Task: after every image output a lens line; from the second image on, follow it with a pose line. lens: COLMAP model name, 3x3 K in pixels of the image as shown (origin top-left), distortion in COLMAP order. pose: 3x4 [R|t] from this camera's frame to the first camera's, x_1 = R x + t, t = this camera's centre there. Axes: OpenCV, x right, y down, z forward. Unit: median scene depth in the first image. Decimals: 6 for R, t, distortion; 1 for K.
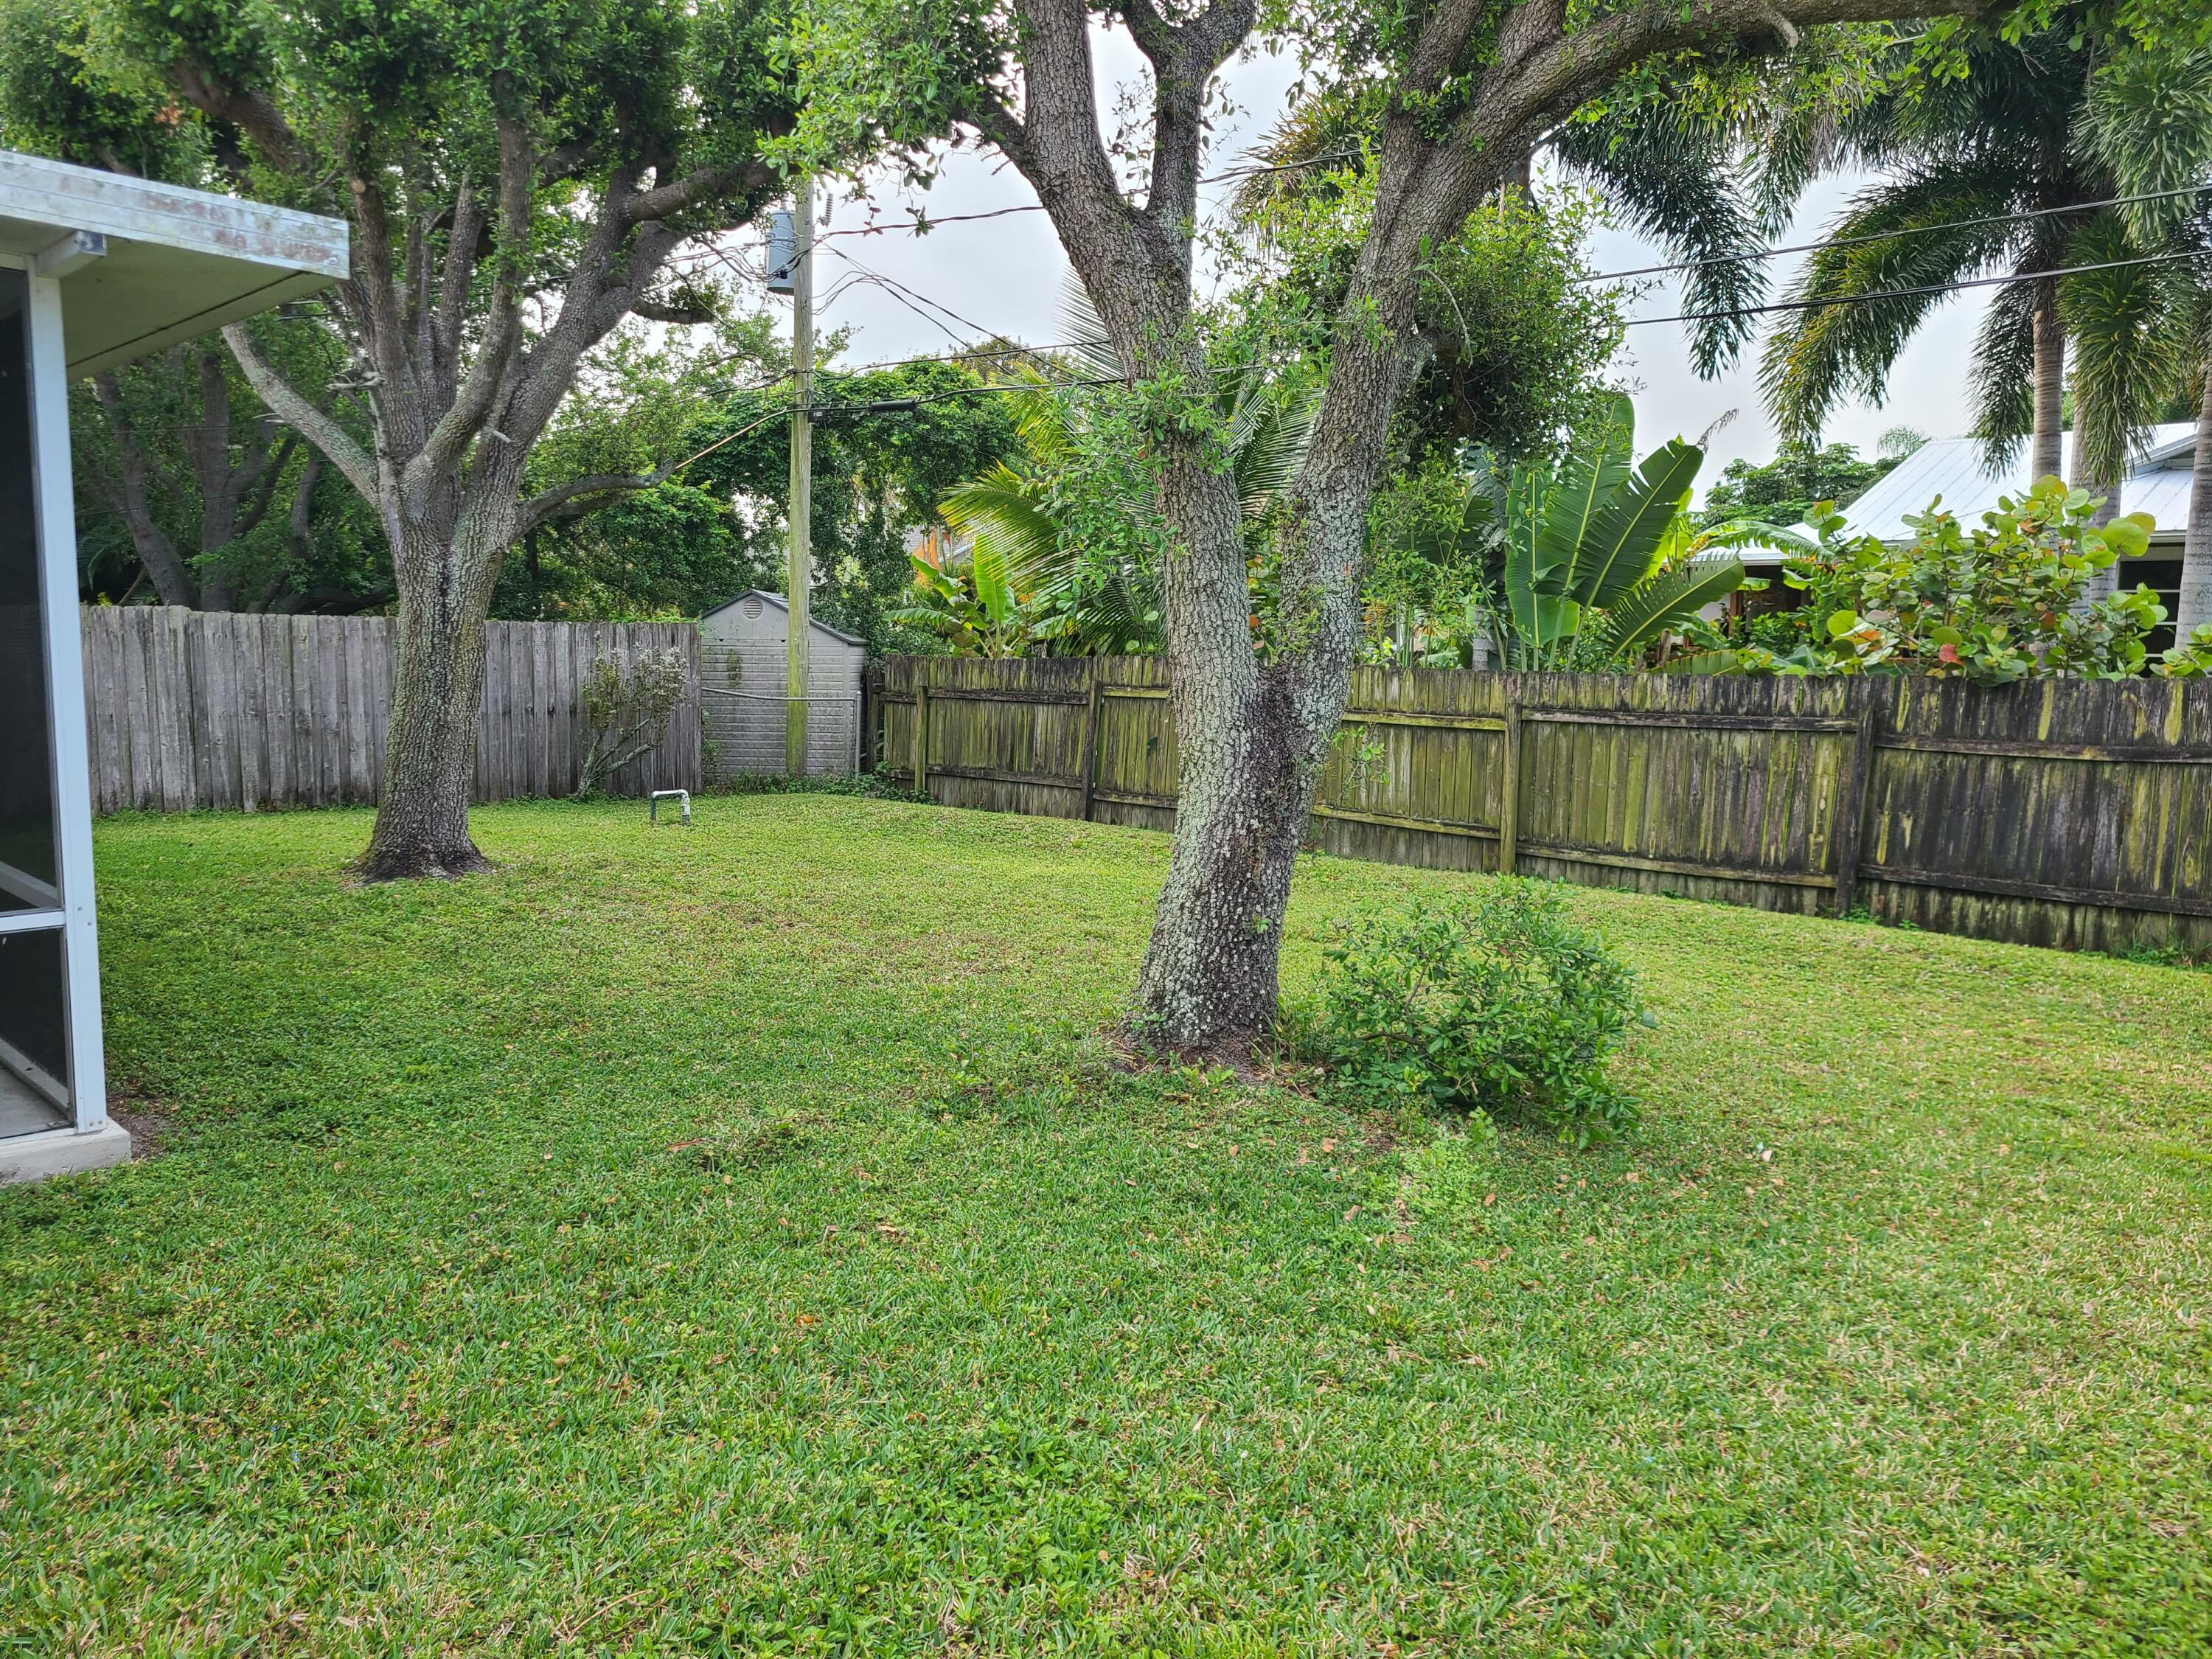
lens RADIAL K [[1733.0, 0, 1099.6], [0, 1733.0, 840.7], [0, 0, 1]] dist [0.013472, -0.001623]
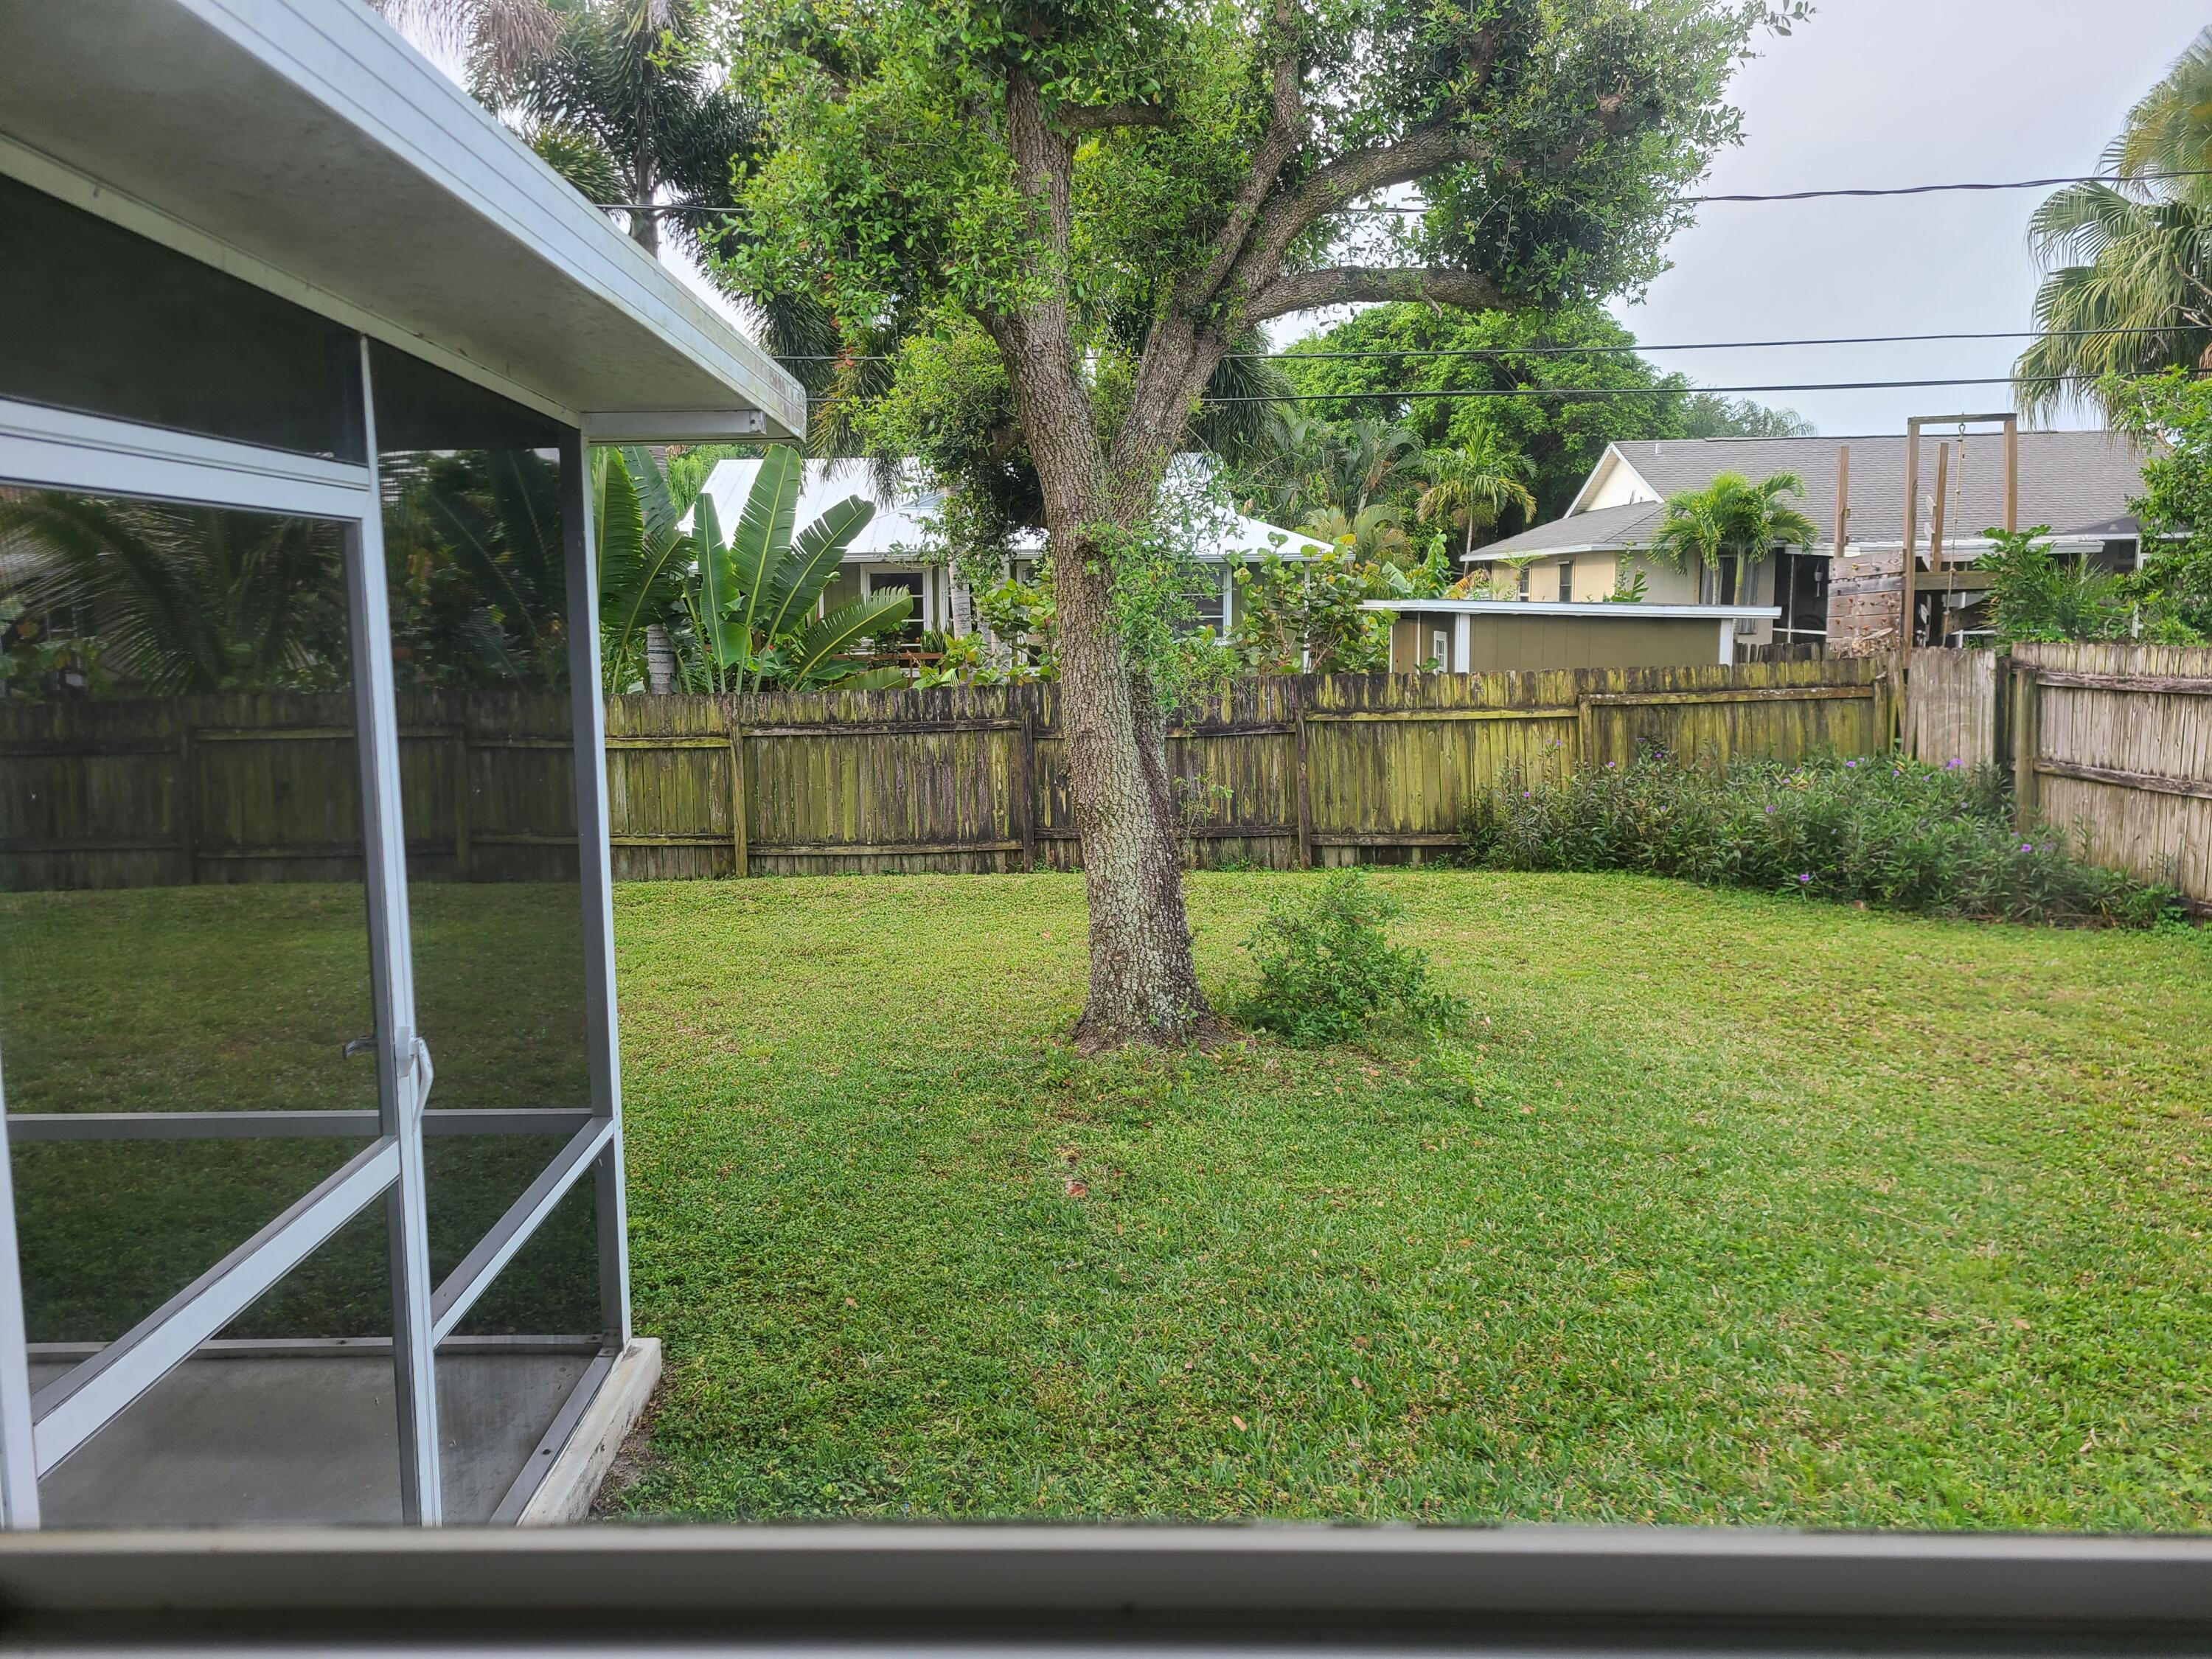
lens RADIAL K [[1733.0, 0, 1100.8], [0, 1733.0, 820.7], [0, 0, 1]] dist [0.013472, -0.001623]
pose [[0.656884, -0.116421, 0.744949, -0.464665], [0.106903, 0.992407, 0.060829, -0.061739], [-0.746375, 0.039680, 0.664342, 0.089540]]
